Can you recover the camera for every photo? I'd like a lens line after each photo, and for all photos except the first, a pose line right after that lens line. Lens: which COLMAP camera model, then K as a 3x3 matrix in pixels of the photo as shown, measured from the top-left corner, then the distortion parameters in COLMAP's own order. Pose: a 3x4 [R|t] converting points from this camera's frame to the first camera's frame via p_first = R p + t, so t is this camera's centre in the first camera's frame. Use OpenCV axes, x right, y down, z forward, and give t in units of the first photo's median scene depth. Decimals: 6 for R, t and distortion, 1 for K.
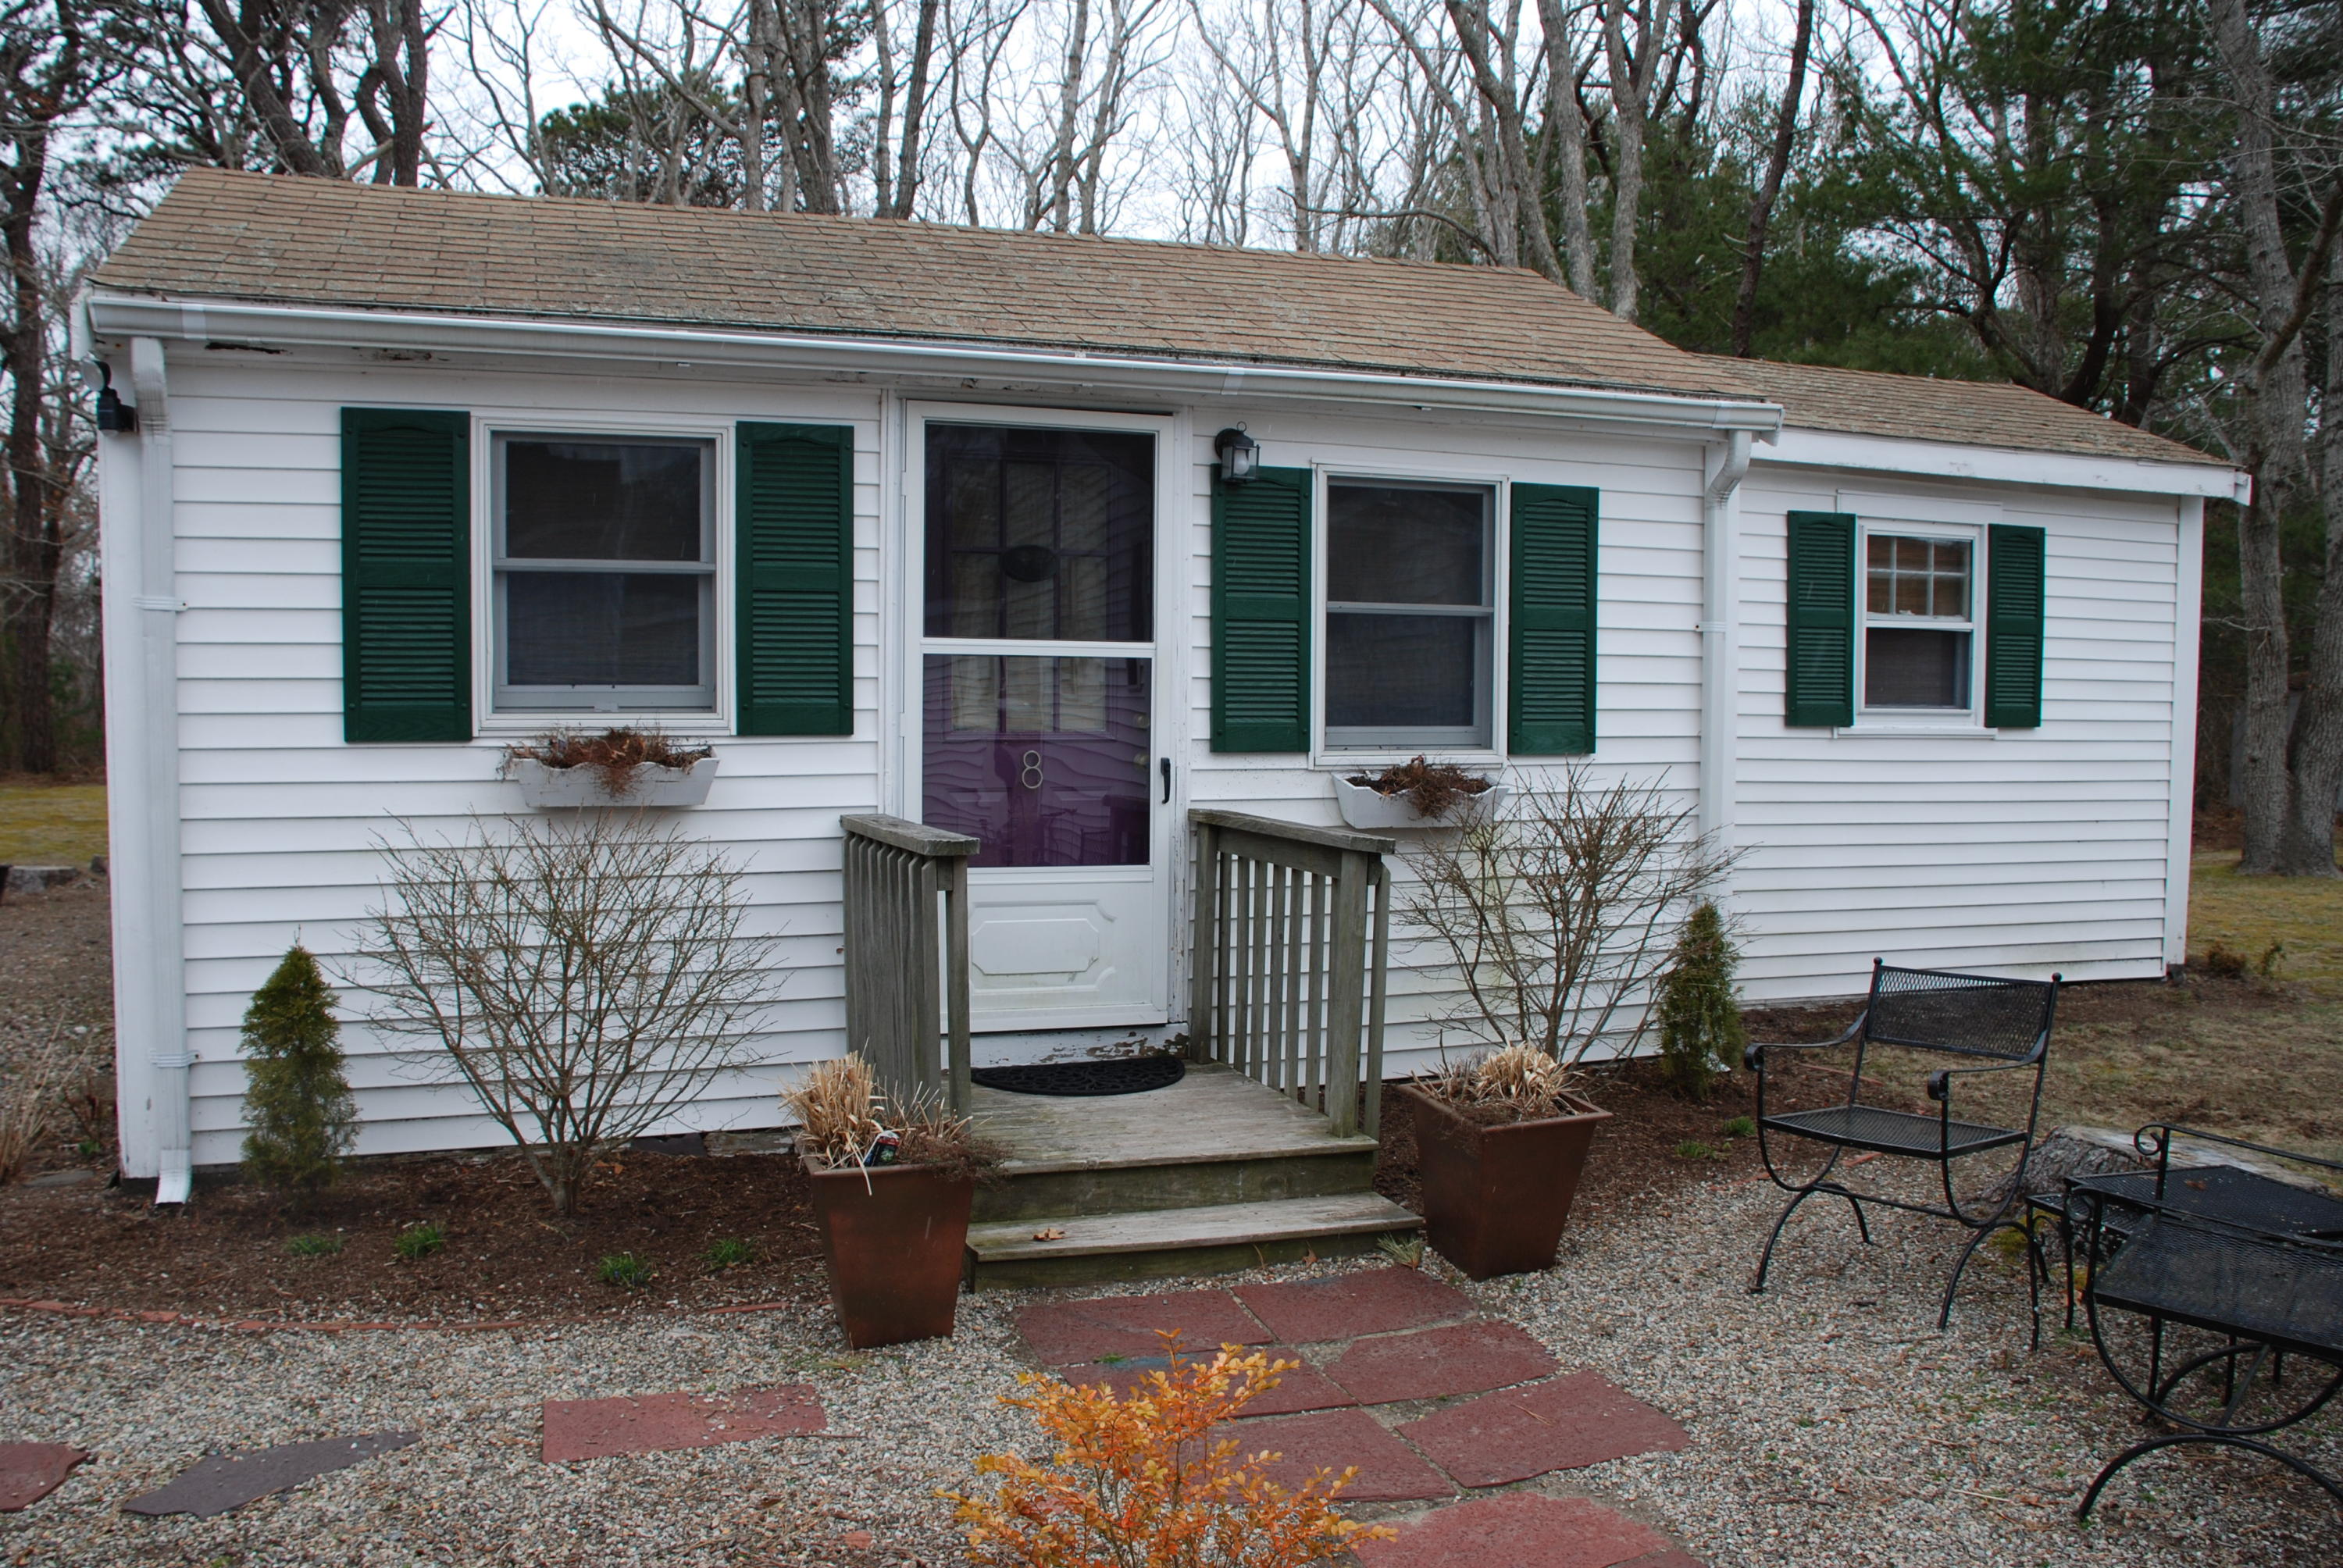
lens RADIAL K [[1832.3, 0, 1171.5], [0, 1832.3, 784.0], [0, 0, 1]] dist [-0.156959, 0.118800]
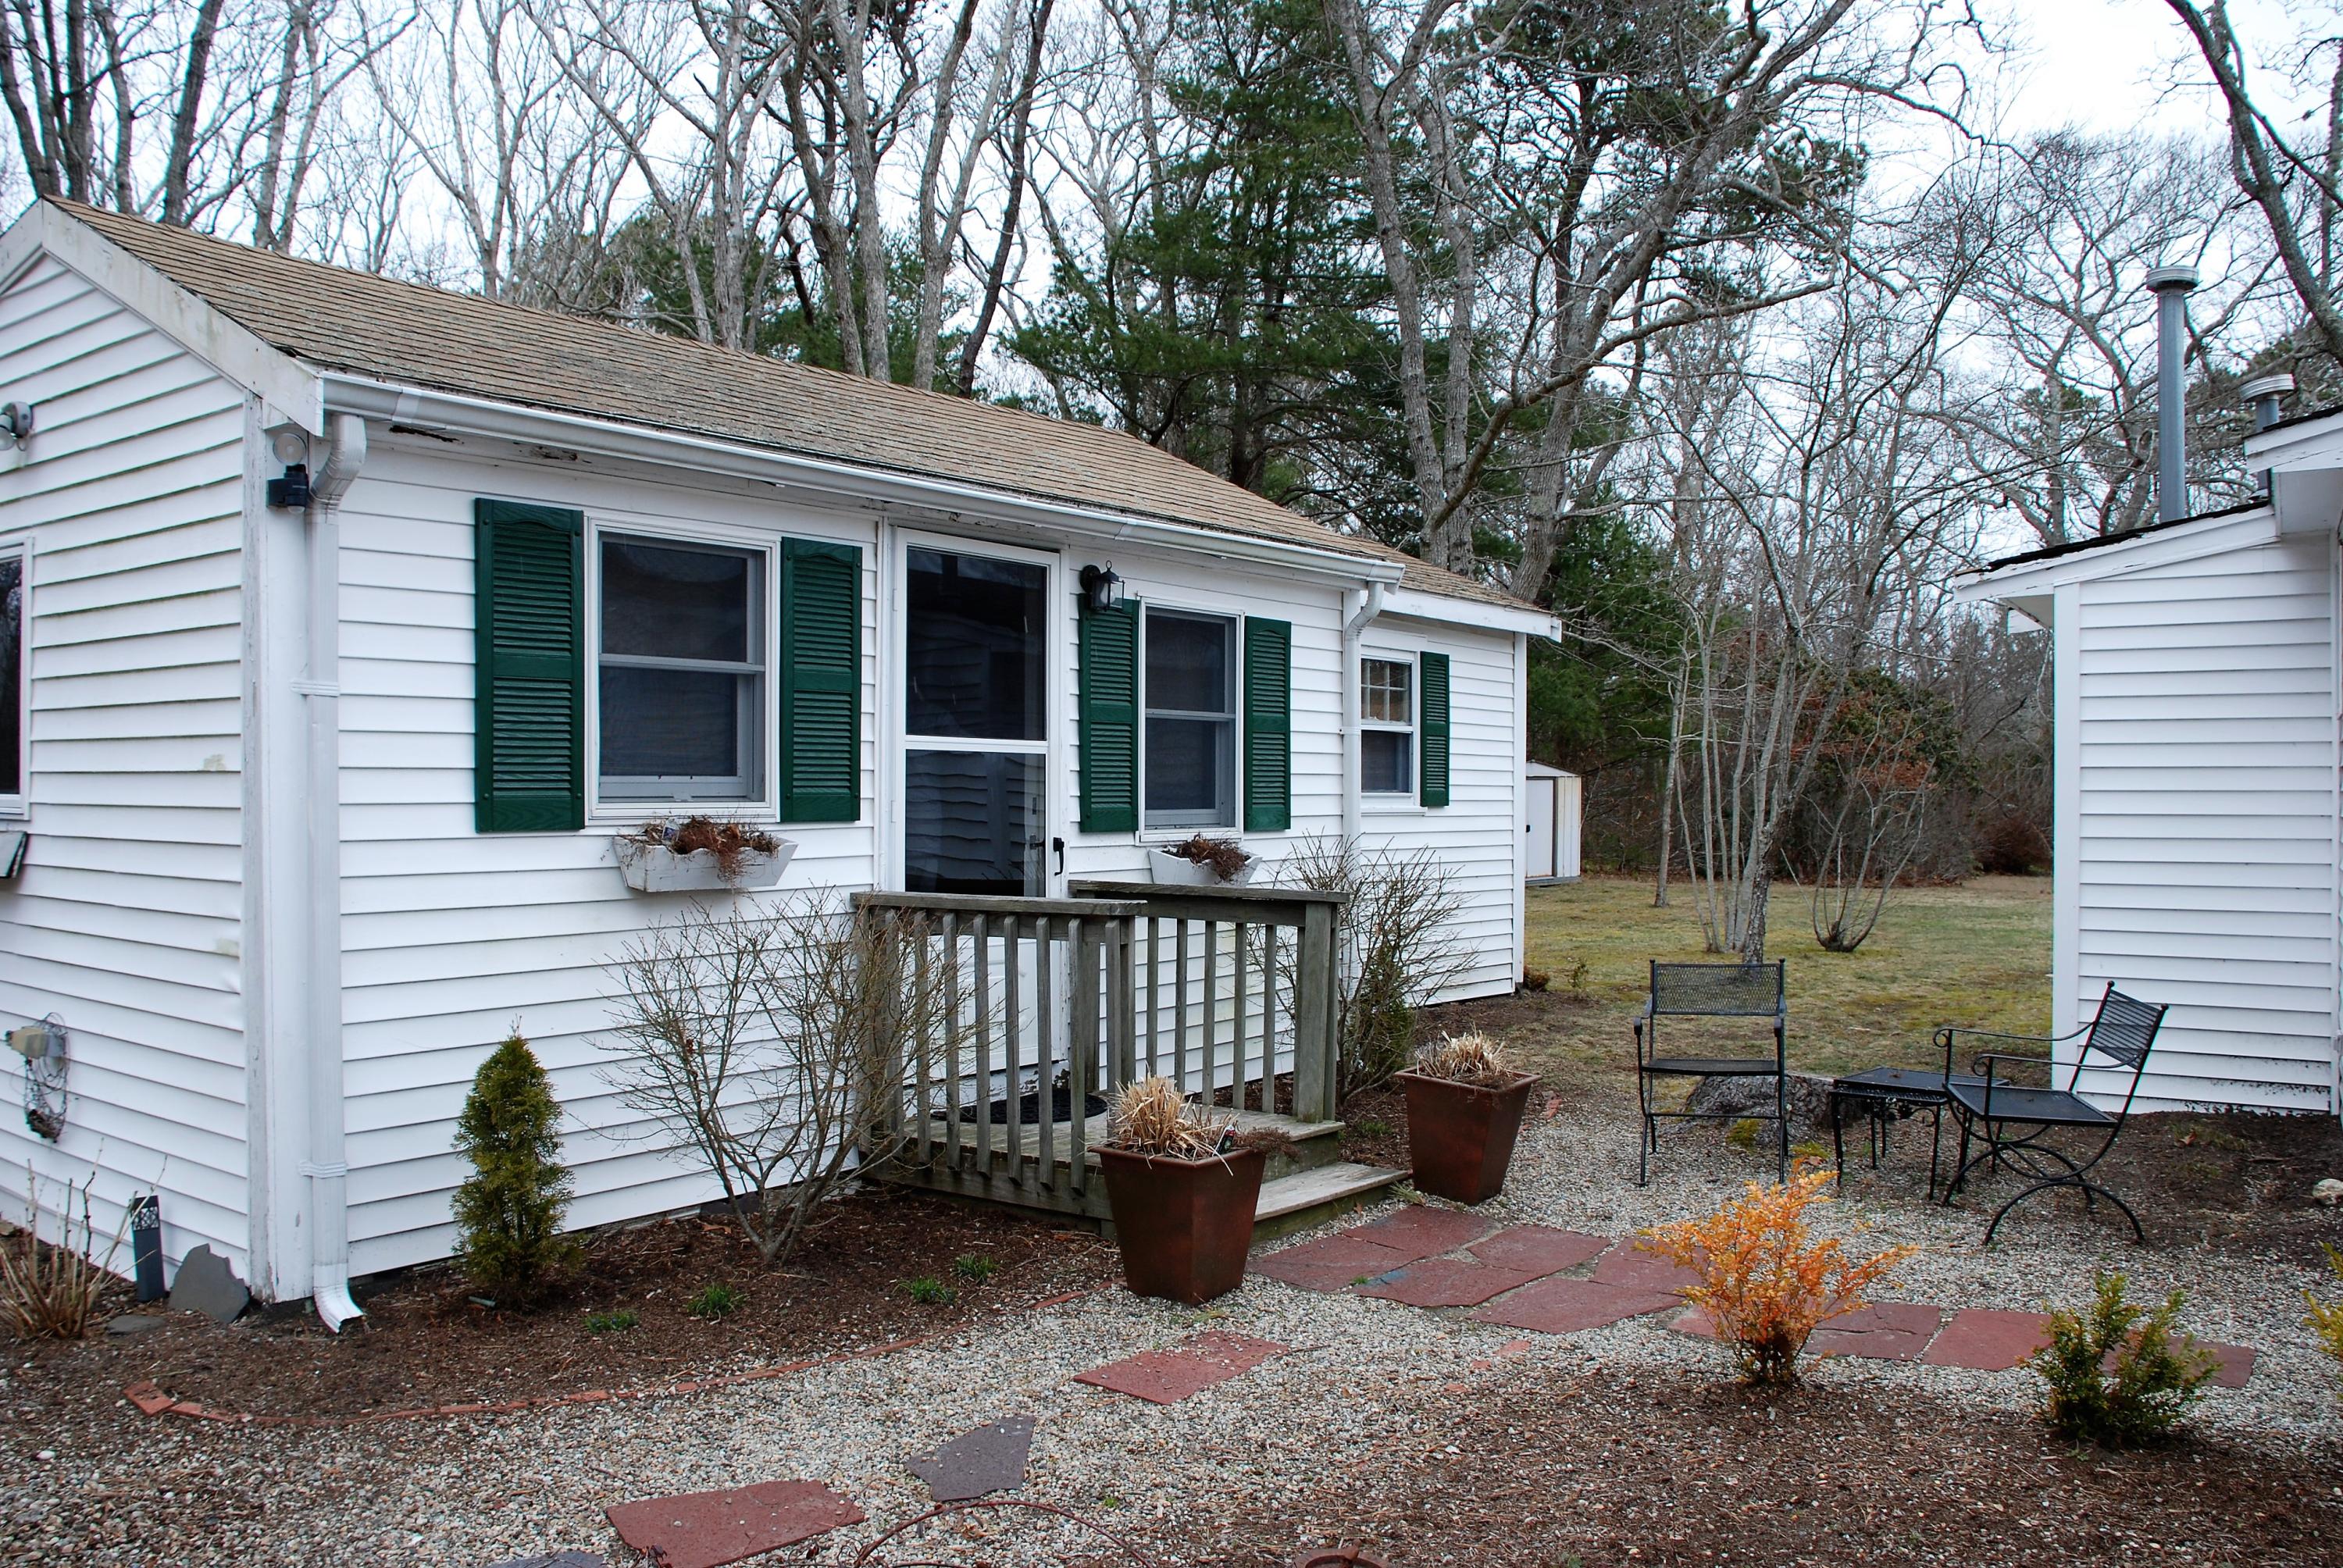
lens RADIAL K [[1832.3, 0, 1171.5], [0, 1832.3, 784.0], [0, 0, 1]] dist [-0.156959, 0.118800]
pose [[0.843257, -0.003341, 0.537500, -0.660011], [0.029763, 0.998737, -0.040486, 0.001431], [-0.536686, 0.050138, 0.842291, -0.052184]]
